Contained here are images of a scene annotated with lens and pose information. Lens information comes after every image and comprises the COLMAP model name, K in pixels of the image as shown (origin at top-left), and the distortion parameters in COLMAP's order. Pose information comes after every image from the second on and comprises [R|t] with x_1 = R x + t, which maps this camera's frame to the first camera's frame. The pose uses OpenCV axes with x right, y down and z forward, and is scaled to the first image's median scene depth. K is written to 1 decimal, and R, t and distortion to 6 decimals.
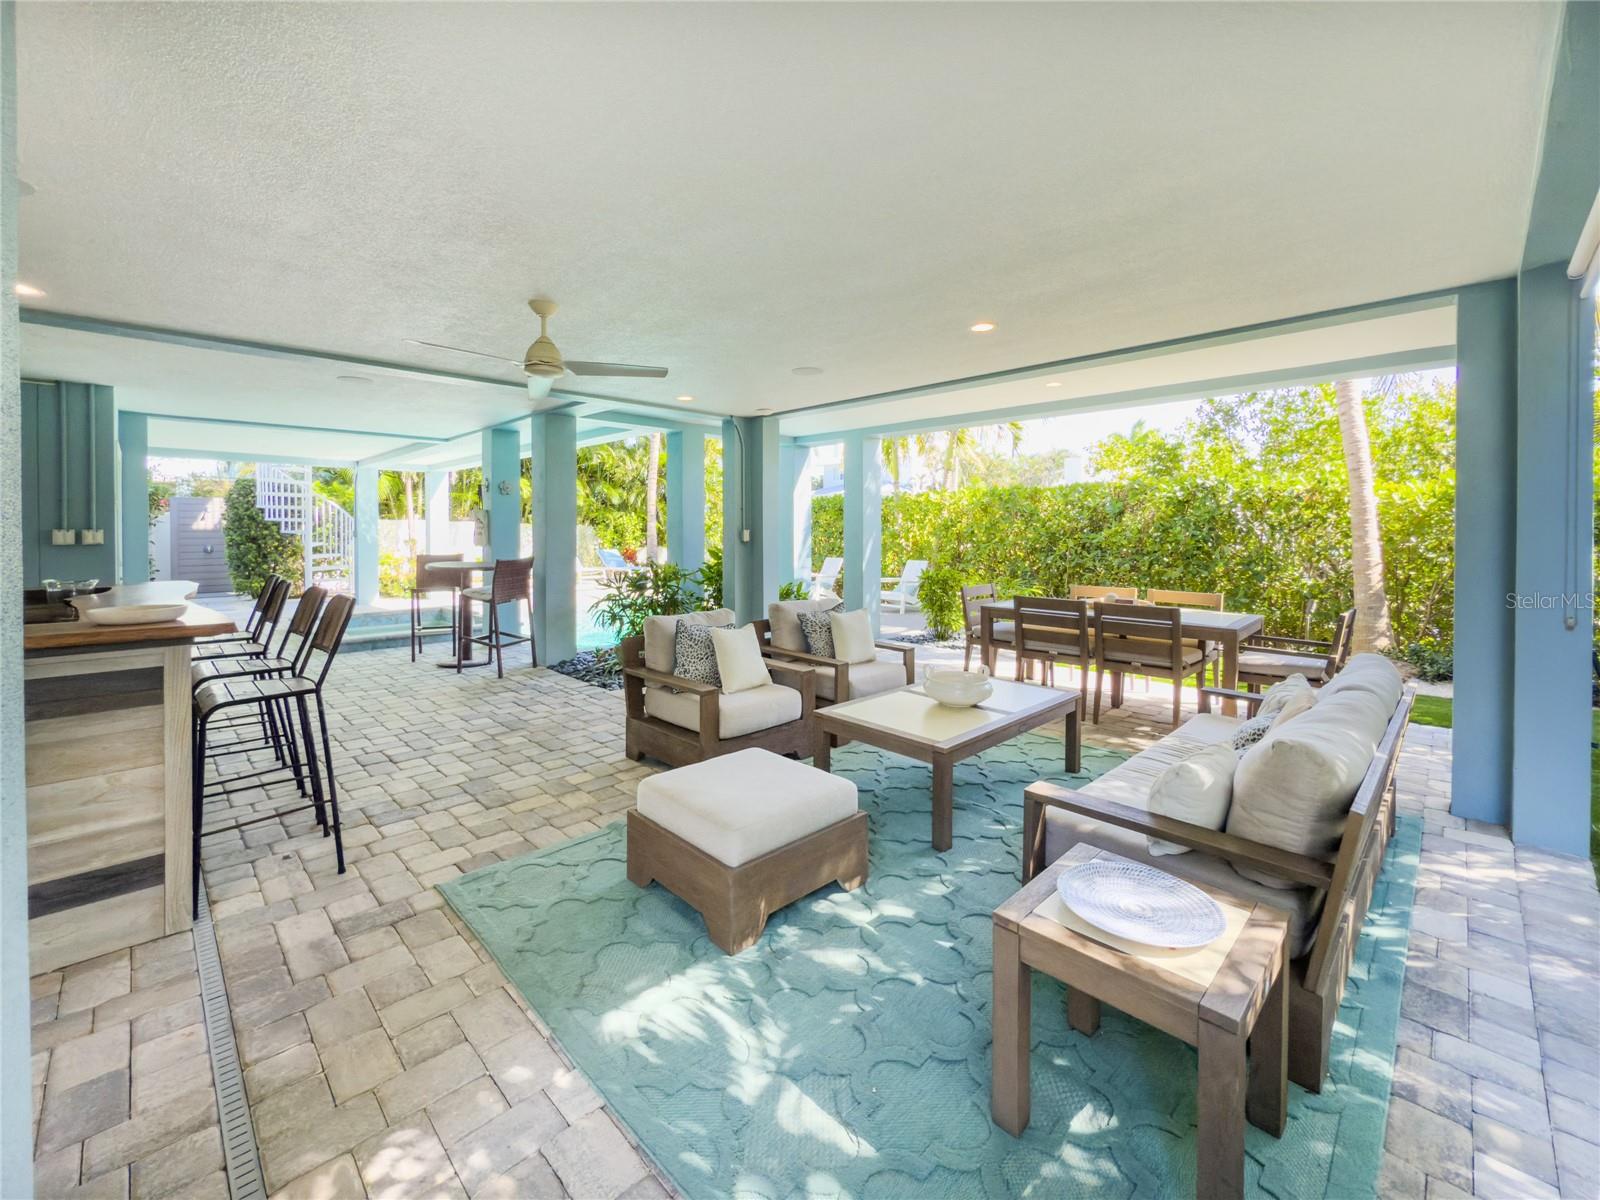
lens RADIAL K [[661.1, 0, 810.3], [0, 661.1, 606.2], [0, 0, 1]] dist [0.010170, -0.000422]
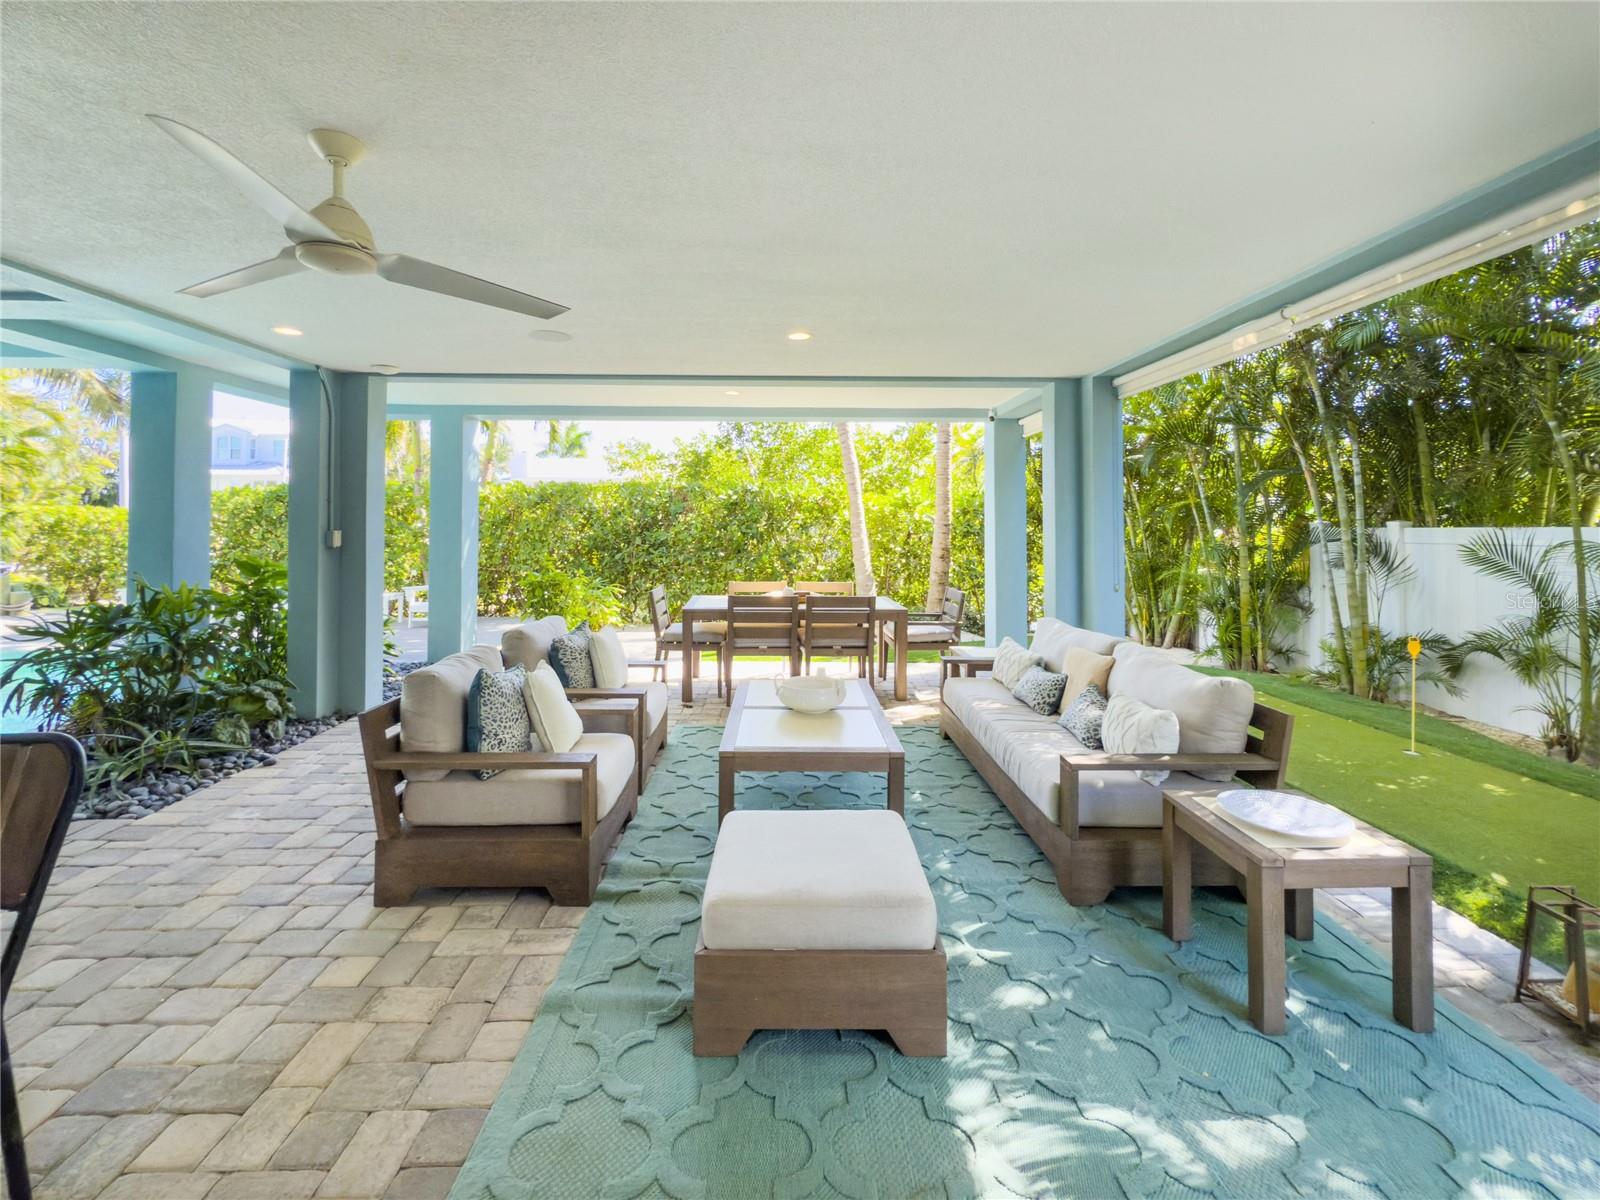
lens RADIAL K [[661.1, 0, 800.2], [0, 661.1, 575.0], [0, 0, 1]] dist [0.010170, -0.000422]
pose [[0.699167, -0.052316, 0.713042, -0.368020], [0.080500, 0.996738, -0.005803, -0.036757], [-0.710412, 0.061457, 0.701098, 0.233569]]
